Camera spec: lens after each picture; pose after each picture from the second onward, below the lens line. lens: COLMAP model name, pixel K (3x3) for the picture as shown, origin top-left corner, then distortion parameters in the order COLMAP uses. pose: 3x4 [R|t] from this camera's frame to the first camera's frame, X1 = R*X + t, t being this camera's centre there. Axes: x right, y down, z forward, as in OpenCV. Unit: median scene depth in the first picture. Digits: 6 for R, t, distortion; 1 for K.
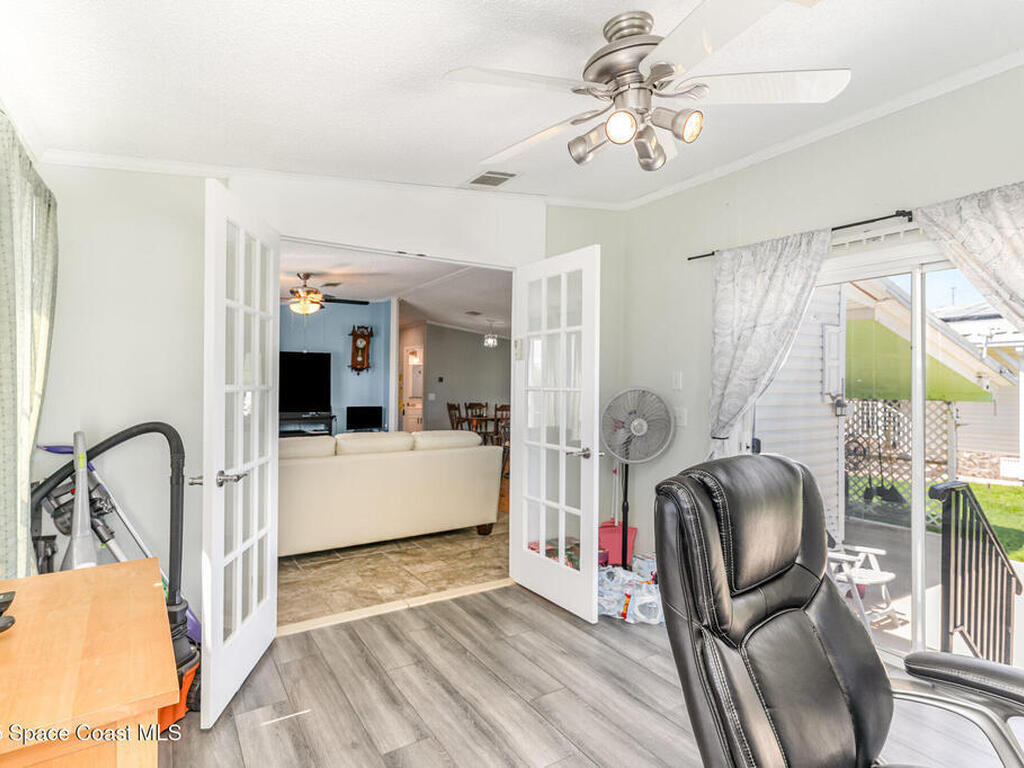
lens RADIAL K [[550.1, 0, 512.0], [0, 550.1, 388.1], [0, 0, 1]] dist [0.002776, 0.000042]
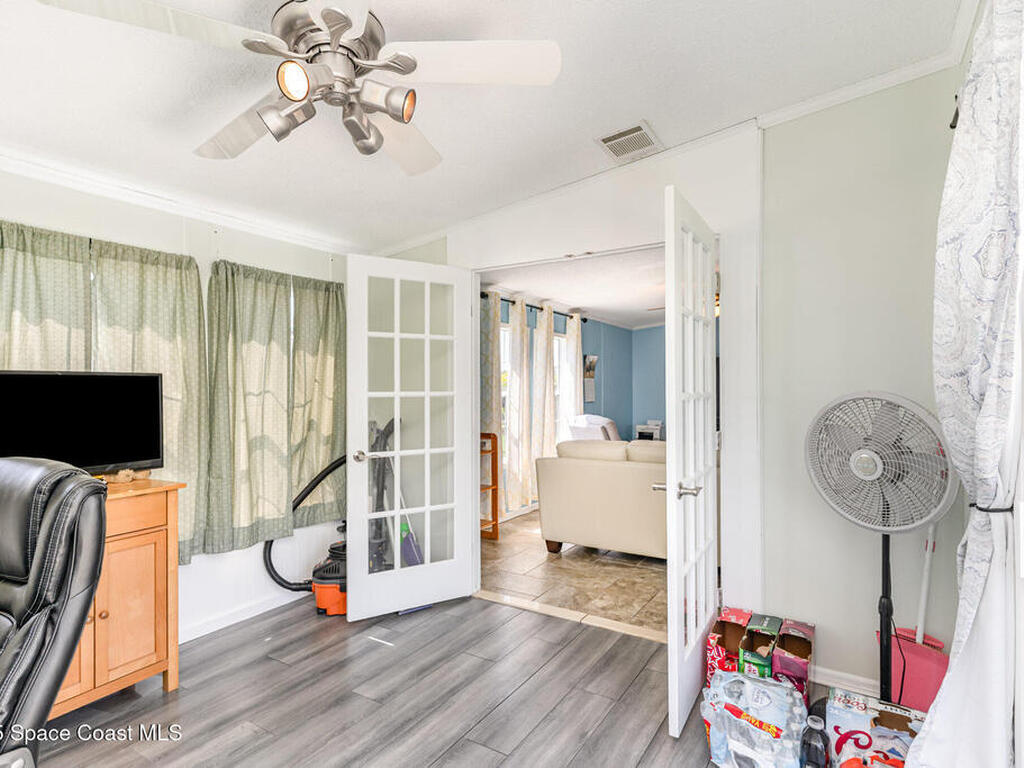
lens RADIAL K [[550.1, 0, 512.7], [0, 550.1, 384.1], [0, 0, 1]] dist [0.002776, 0.000042]
pose [[0.435441, -0.019117, -0.900014, 0.549181], [0.005632, 0.999813, -0.018512, 0.000802], [0.900200, 0.002992, 0.435467, 0.413698]]
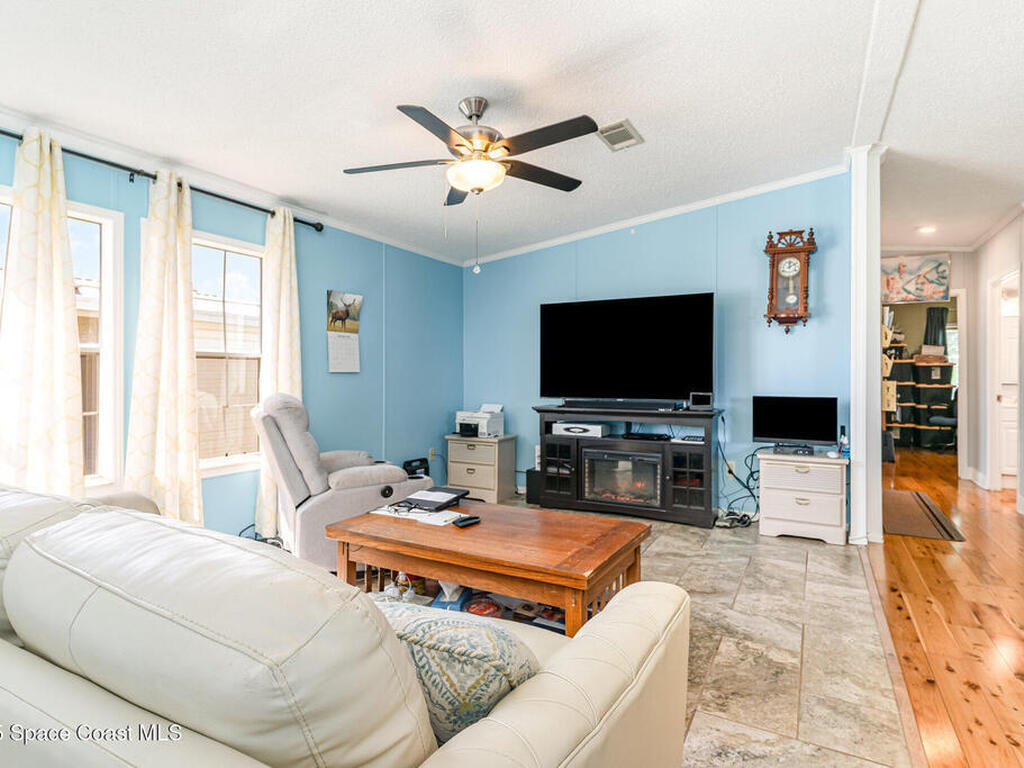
lens RADIAL K [[550.1, 0, 518.4], [0, 550.1, 378.0], [0, 0, 1]] dist [0.002776, 0.000042]
pose [[0.490056, 0.002264, -0.871688, 0.077908], [-0.001132, 0.999997, 0.001961, 0.036533], [0.871690, 0.000025, 0.490057, 1.264836]]
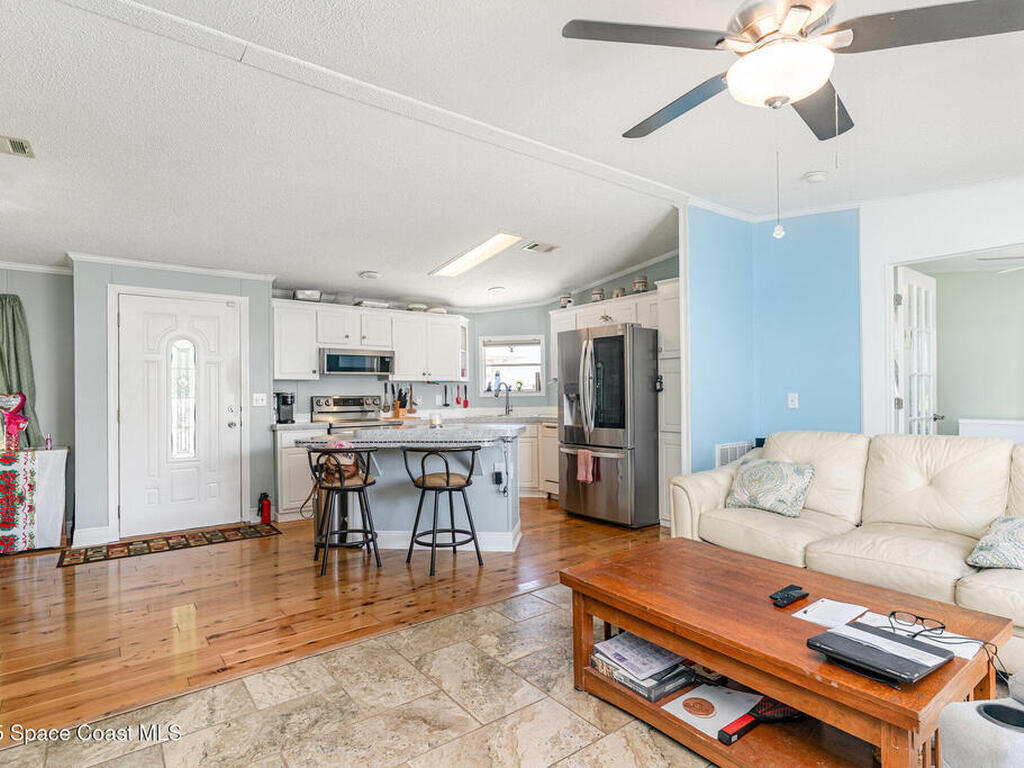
lens RADIAL K [[550.1, 0, 515.9], [0, 550.1, 389.8], [0, 0, 1]] dist [0.002776, 0.000042]
pose [[-0.080926, 0.002573, 0.996717, -1.015593], [0.014811, 0.999889, -0.001379, 0.017769], [-0.996610, 0.014651, -0.080955, 1.822952]]
